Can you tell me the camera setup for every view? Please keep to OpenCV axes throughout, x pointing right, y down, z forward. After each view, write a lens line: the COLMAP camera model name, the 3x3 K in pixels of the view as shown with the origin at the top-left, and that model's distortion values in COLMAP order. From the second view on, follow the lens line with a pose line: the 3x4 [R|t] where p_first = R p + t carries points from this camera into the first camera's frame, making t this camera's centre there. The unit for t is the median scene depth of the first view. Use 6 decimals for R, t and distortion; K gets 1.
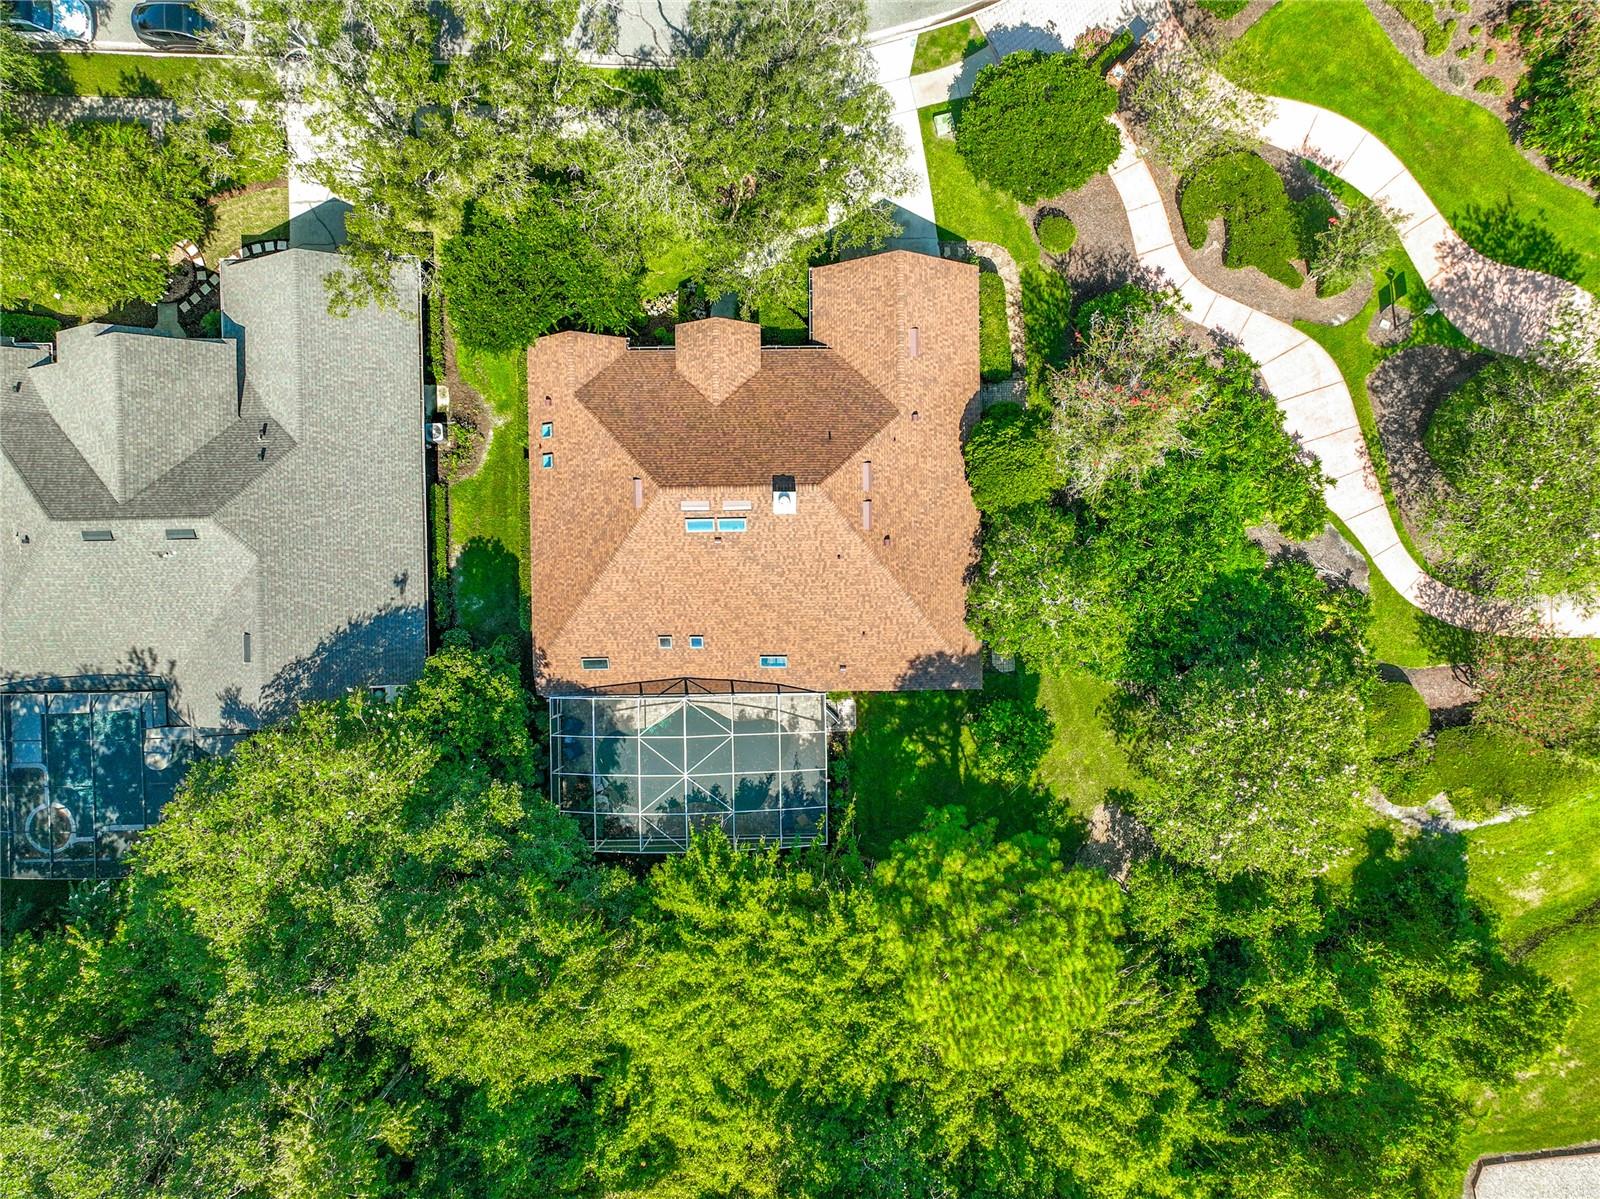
lens RADIAL K [[1118.6, 0, 796.8], [0, 1118.6, 590.7], [0, 0, 1]] dist [-0.022315, 0.021569]
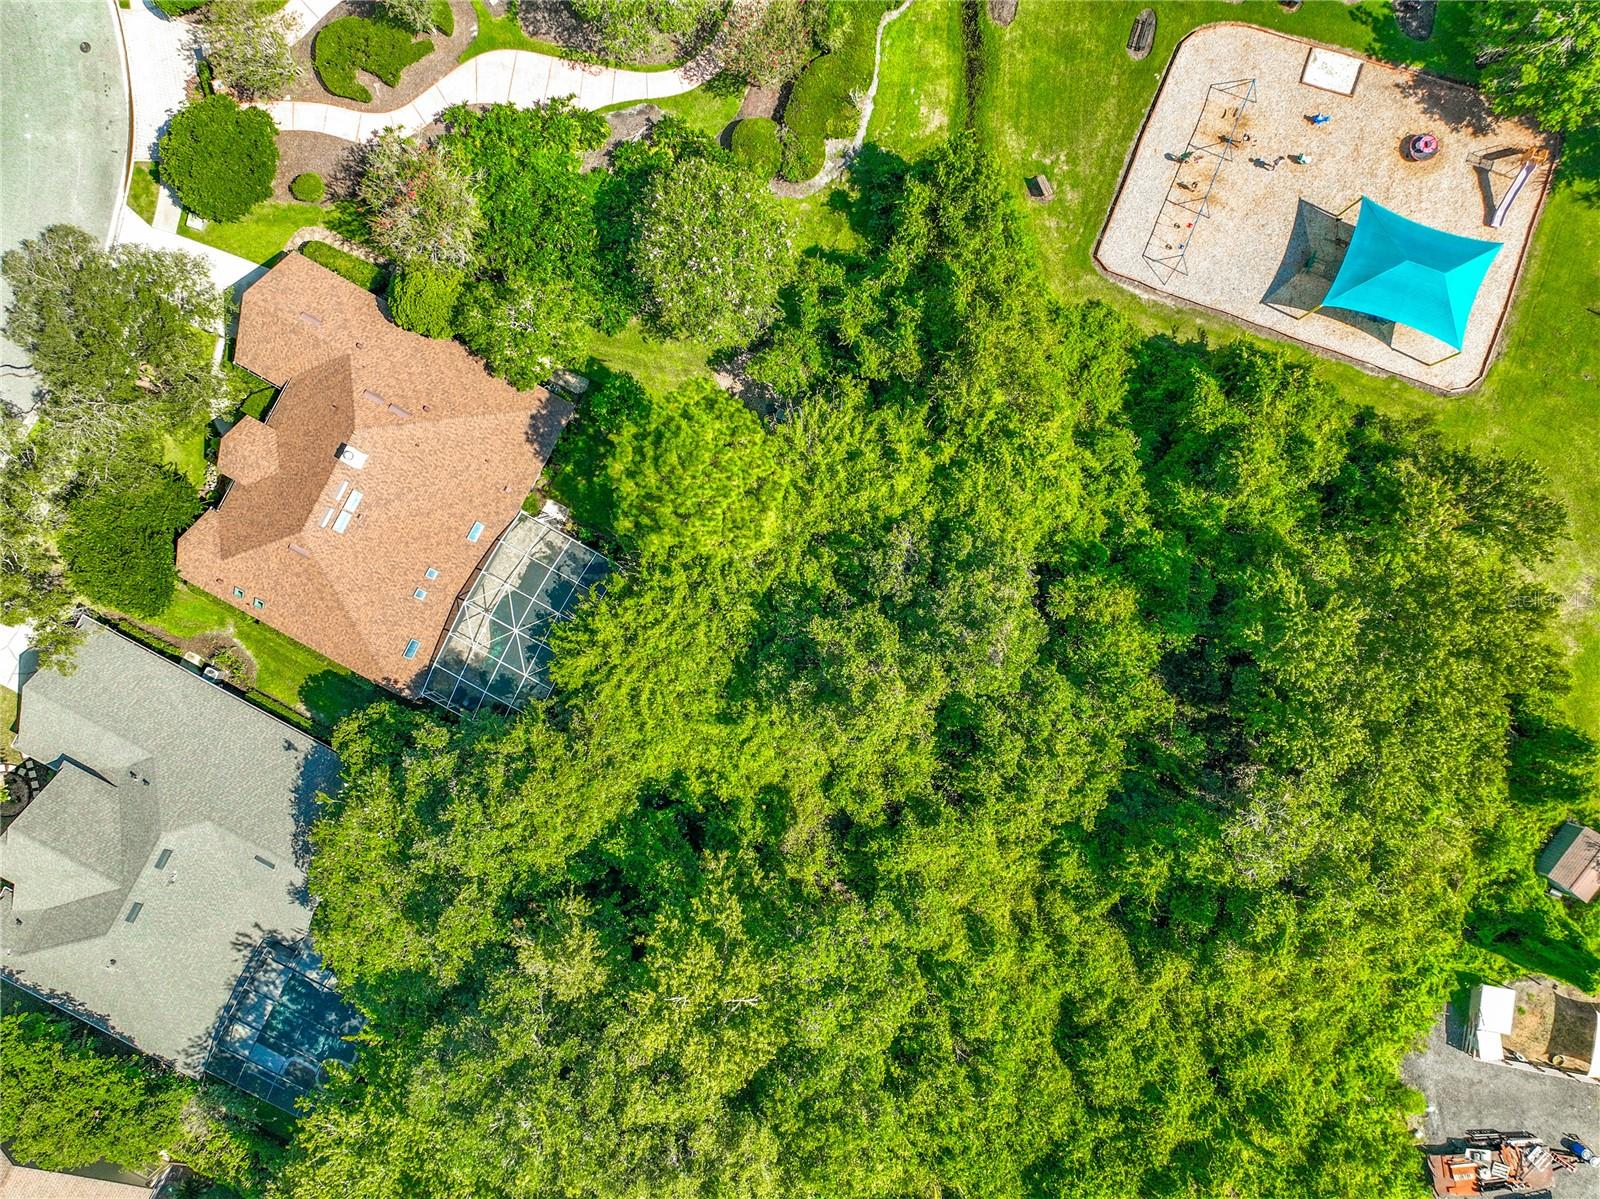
lens RADIAL K [[1118.6, 0, 787.2], [0, 1118.6, 636.9], [0, 0, 1]] dist [-0.022315, 0.021569]
pose [[0.492723, -0.870101, -0.012212, 0.067280], [0.870185, 0.492652, 0.008486, 0.424488], [-0.001368, -0.014808, 0.999889, -0.321691]]
